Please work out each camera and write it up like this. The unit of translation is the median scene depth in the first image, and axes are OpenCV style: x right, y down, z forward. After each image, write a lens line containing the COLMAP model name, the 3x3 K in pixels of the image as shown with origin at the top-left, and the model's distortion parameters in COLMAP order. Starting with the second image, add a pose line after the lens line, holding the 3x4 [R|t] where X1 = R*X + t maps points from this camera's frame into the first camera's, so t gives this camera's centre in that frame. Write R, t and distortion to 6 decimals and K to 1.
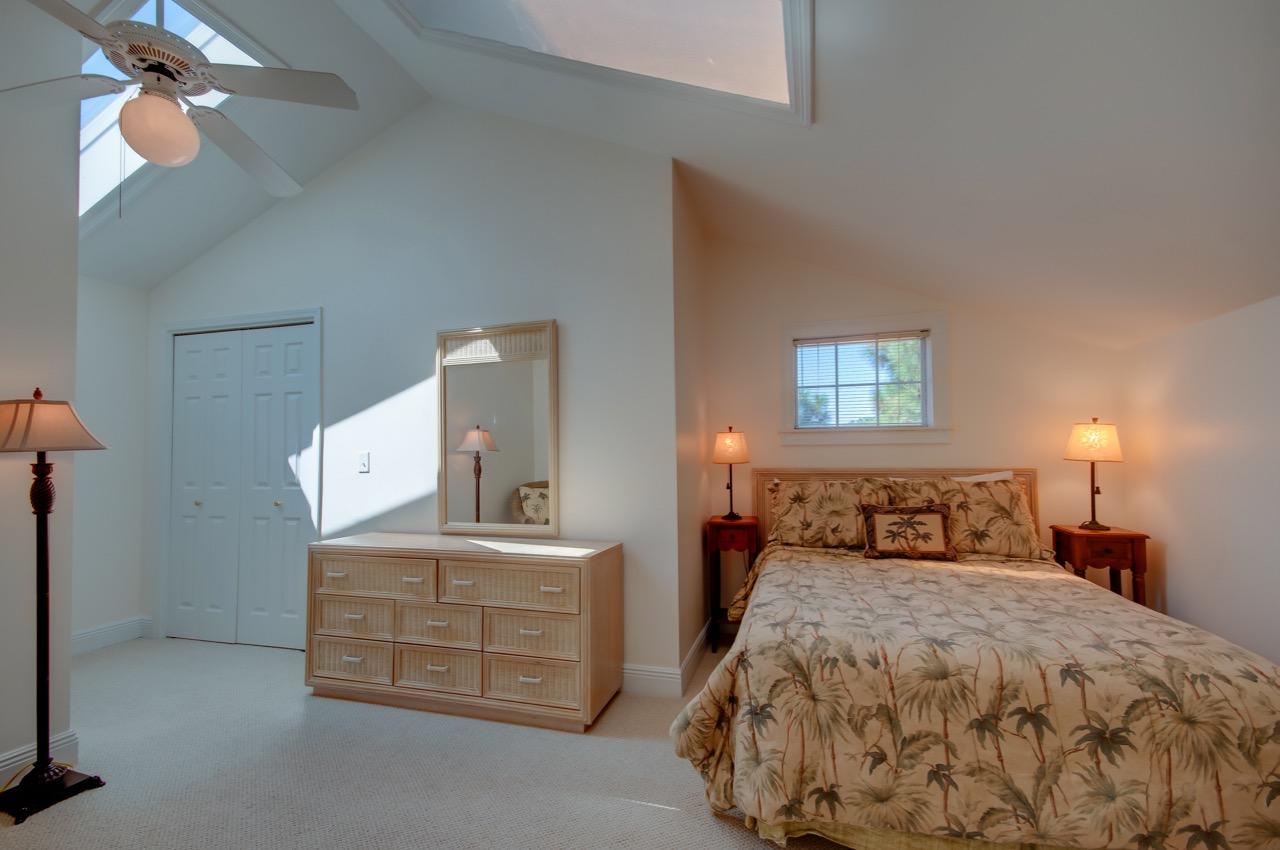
lens RADIAL K [[550.5, 0, 636.6], [0, 550.5, 434.3], [0, 0, 1]] dist [0.023064, -0.001094]
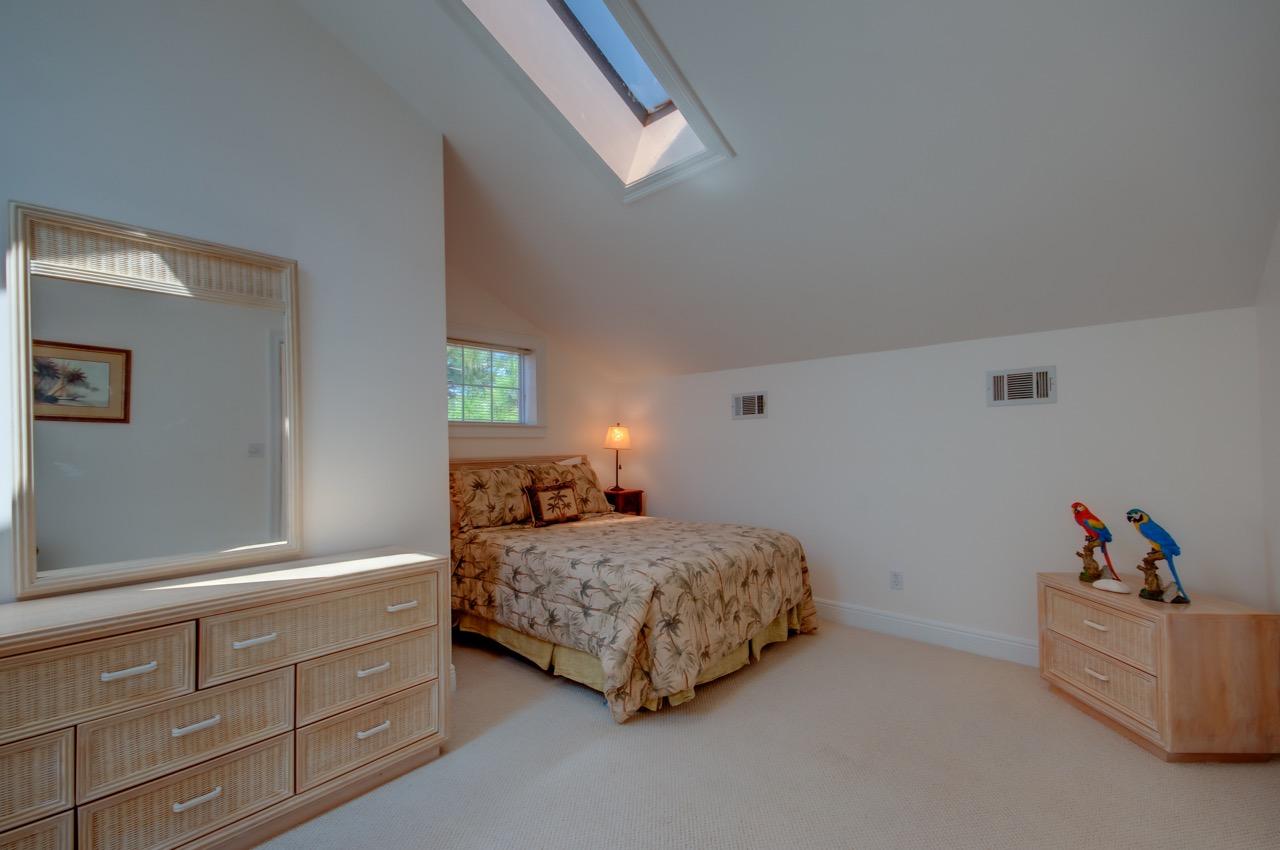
lens RADIAL K [[550.5, 0, 632.6], [0, 550.5, 433.3], [0, 0, 1]] dist [0.023064, -0.001094]
pose [[0.413135, 0.020911, 0.910430, -0.665344], [-0.026930, 0.999580, -0.010738, 0.017402], [-0.910271, -0.020082, 0.413525, 0.298375]]
